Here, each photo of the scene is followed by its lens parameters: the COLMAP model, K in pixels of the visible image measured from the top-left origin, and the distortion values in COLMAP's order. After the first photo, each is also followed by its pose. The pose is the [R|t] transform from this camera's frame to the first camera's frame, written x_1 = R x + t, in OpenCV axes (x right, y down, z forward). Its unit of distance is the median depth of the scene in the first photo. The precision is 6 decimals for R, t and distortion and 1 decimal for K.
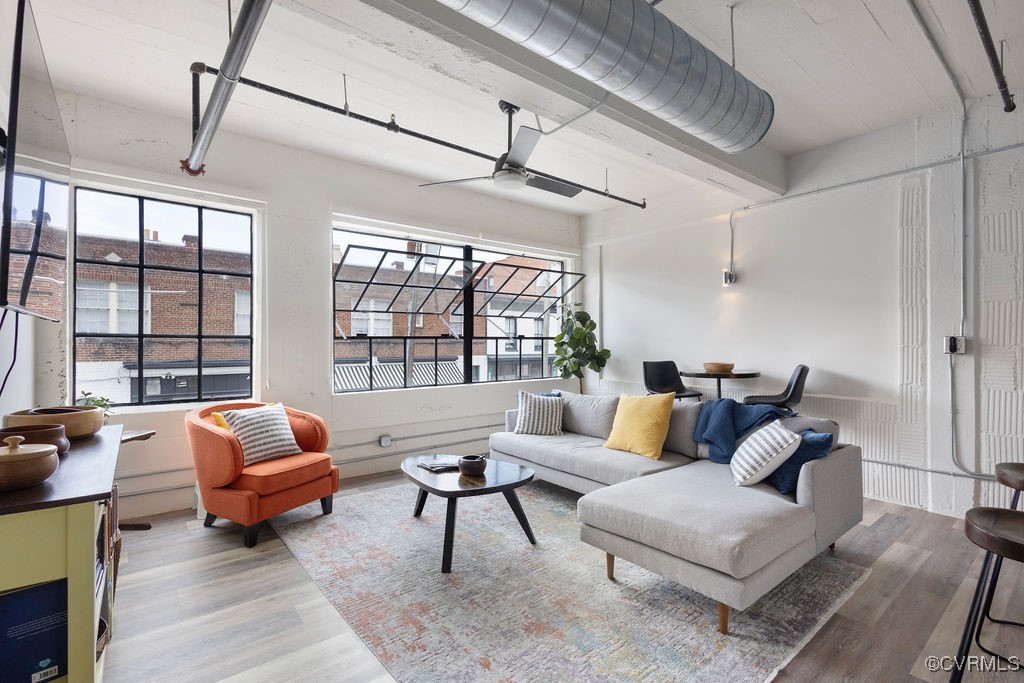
lens RADIAL K [[473.0, 0, 512.0], [0, 473.0, 341.5], [0, 0, 1]] dist [0.016719, -0.000076]
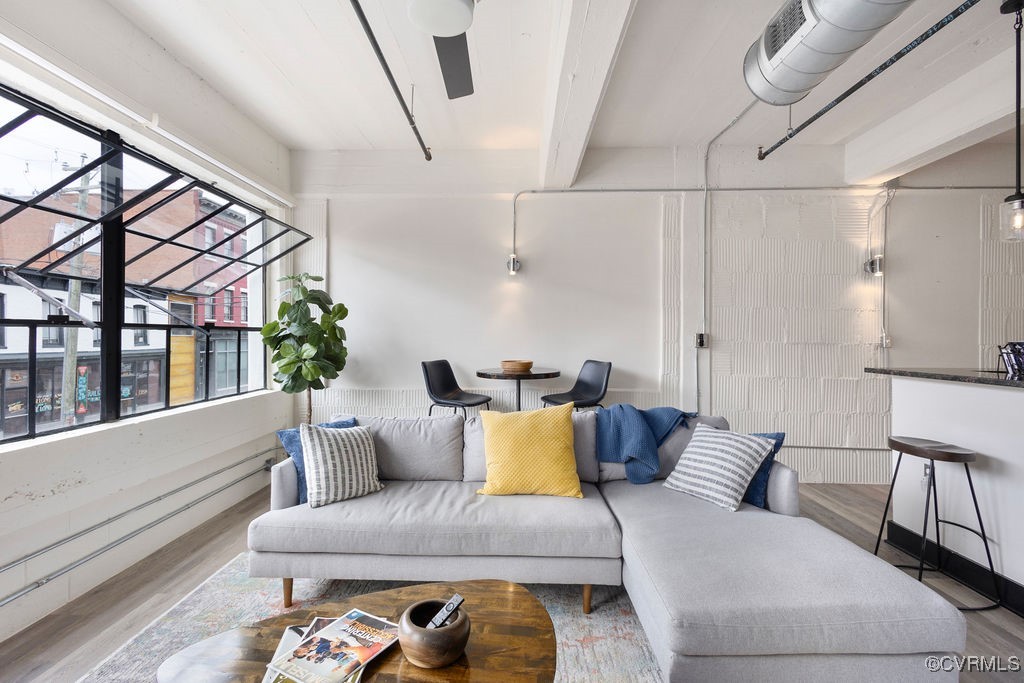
lens RADIAL K [[473.1, 0, 512.2], [0, 473.1, 336.2], [0, 0, 1]] dist [0.013913, -0.000120]
pose [[0.644300, 0.005108, 0.764756, -0.255775], [-0.007218, 0.999974, -0.000598, 0.000281], [-0.764739, -0.005135, 0.644320, 0.479091]]
